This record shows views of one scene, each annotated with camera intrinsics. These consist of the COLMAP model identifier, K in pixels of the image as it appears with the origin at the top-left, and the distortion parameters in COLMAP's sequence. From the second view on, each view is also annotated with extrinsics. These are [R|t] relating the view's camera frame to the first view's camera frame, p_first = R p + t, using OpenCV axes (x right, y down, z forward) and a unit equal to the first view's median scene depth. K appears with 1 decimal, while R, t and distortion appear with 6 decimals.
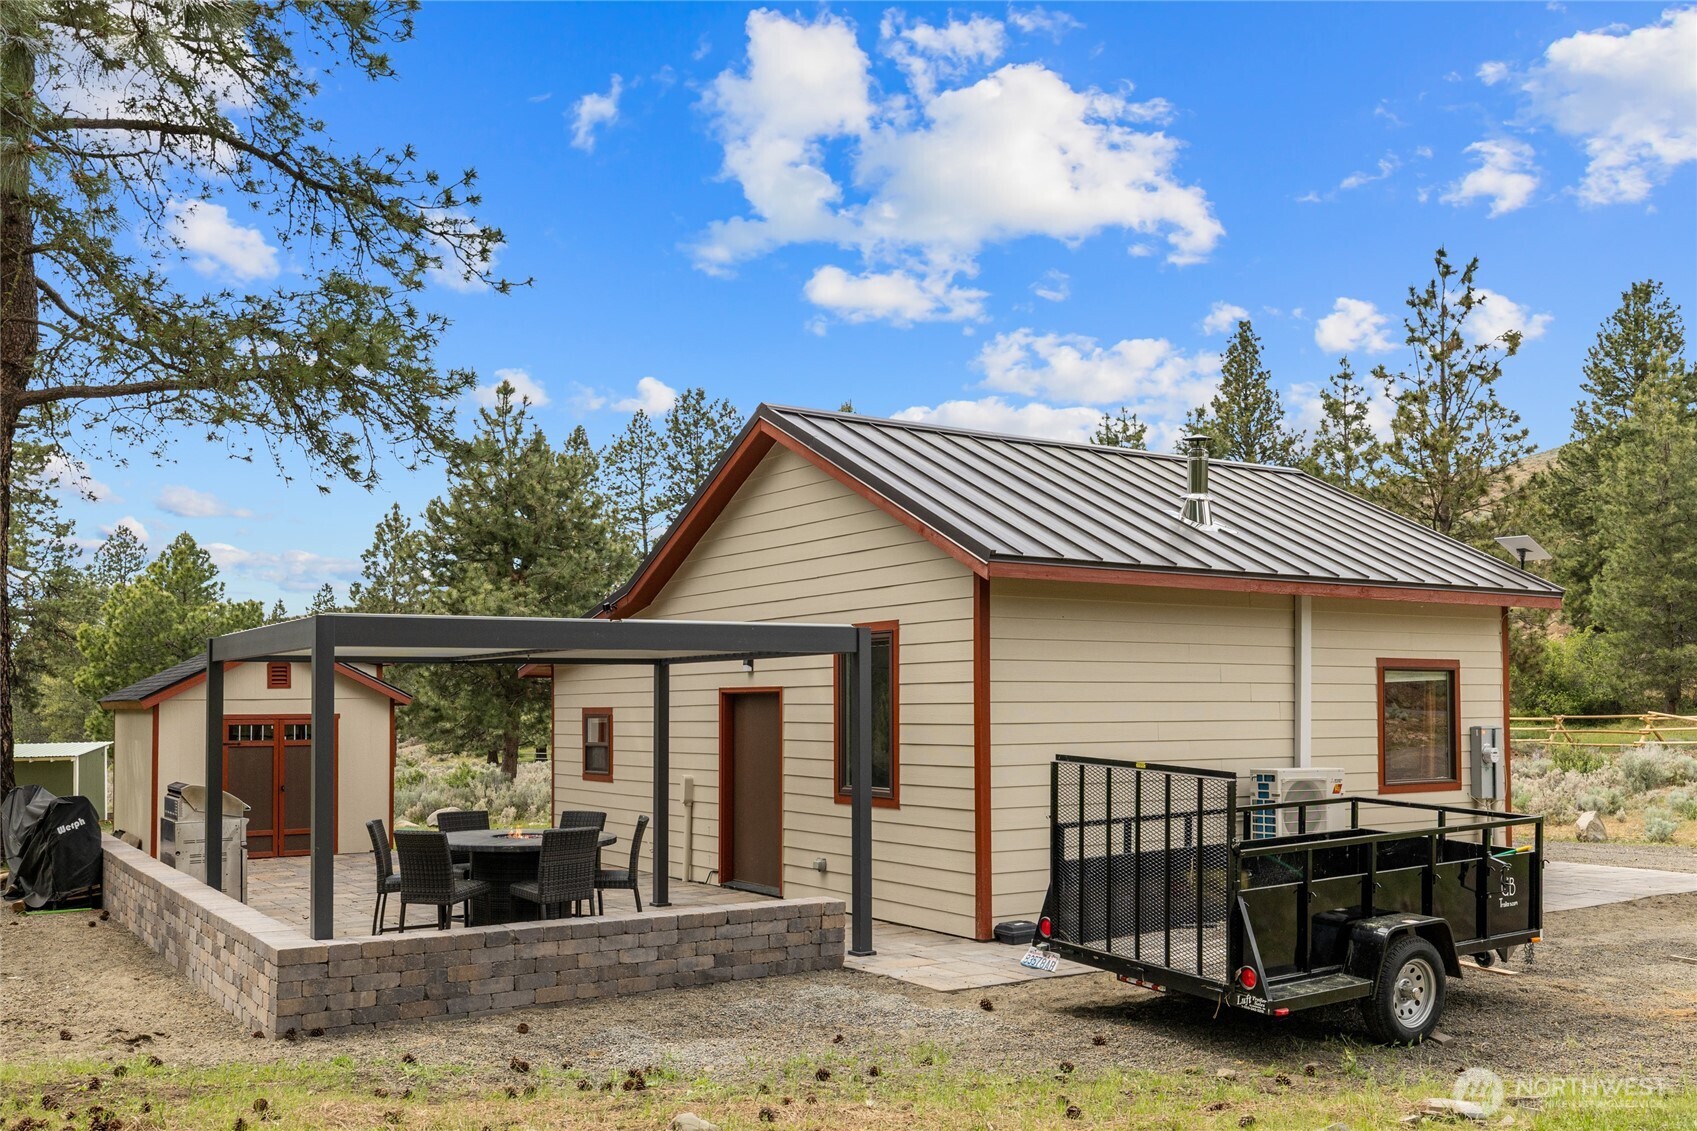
lens RADIAL K [[1470.0, 0, 849.2], [0, 1470.0, 672.0], [0, 0, 1]] dist [-0.004486, 0.002841]
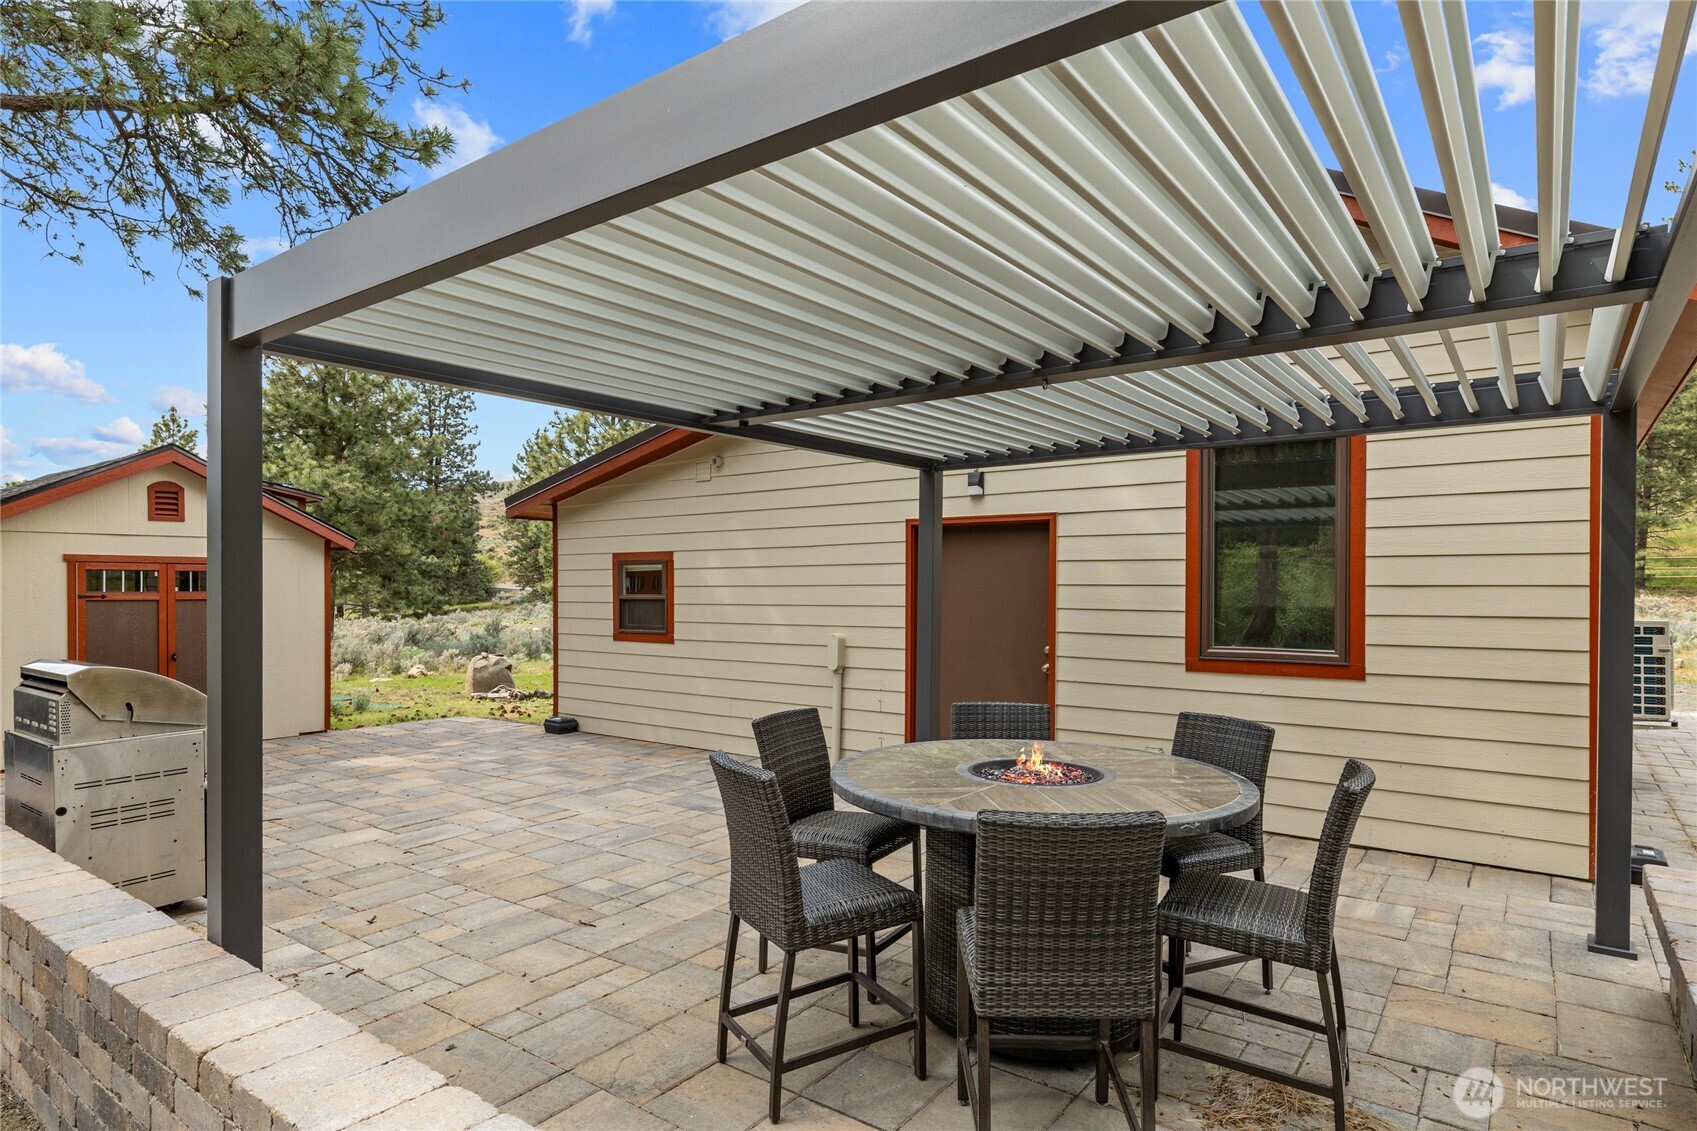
lens RADIAL K [[928.5, 0, 845.4], [0, 928.5, 589.4], [0, 0, 1]] dist [0.000779, -0.000179]
pose [[0.940016, 0.005191, 0.341091, -0.230952], [-0.014391, 0.999598, 0.024448, 0.029409], [-0.340826, -0.027891, 0.939712, 0.455713]]
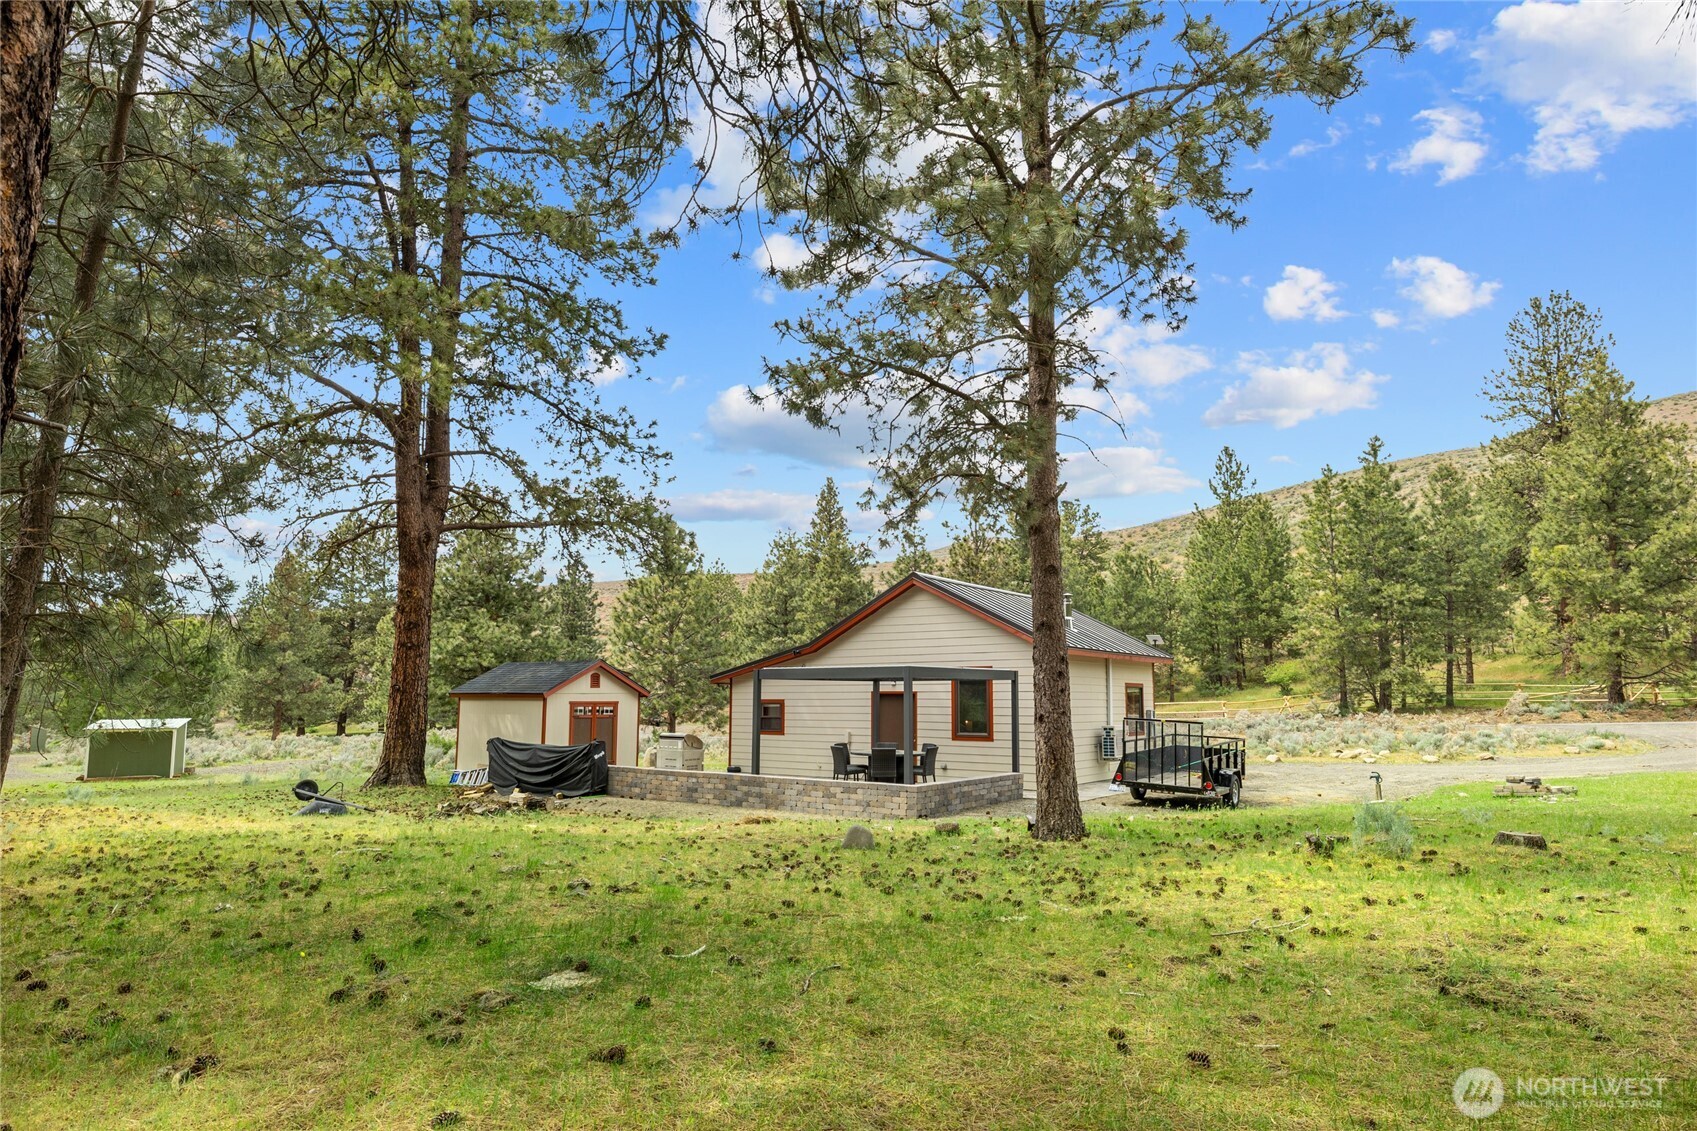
lens RADIAL K [[976.0, 0, 852.7], [0, 976.0, 528.9], [0, 0, 1]] dist [-0.001308, -0.000024]
pose [[0.928654, 0.074135, 0.363463, -0.555898], [-0.019581, 0.988257, -0.151543, -0.006088], [-0.370429, 0.133614, 0.919200, -0.334977]]
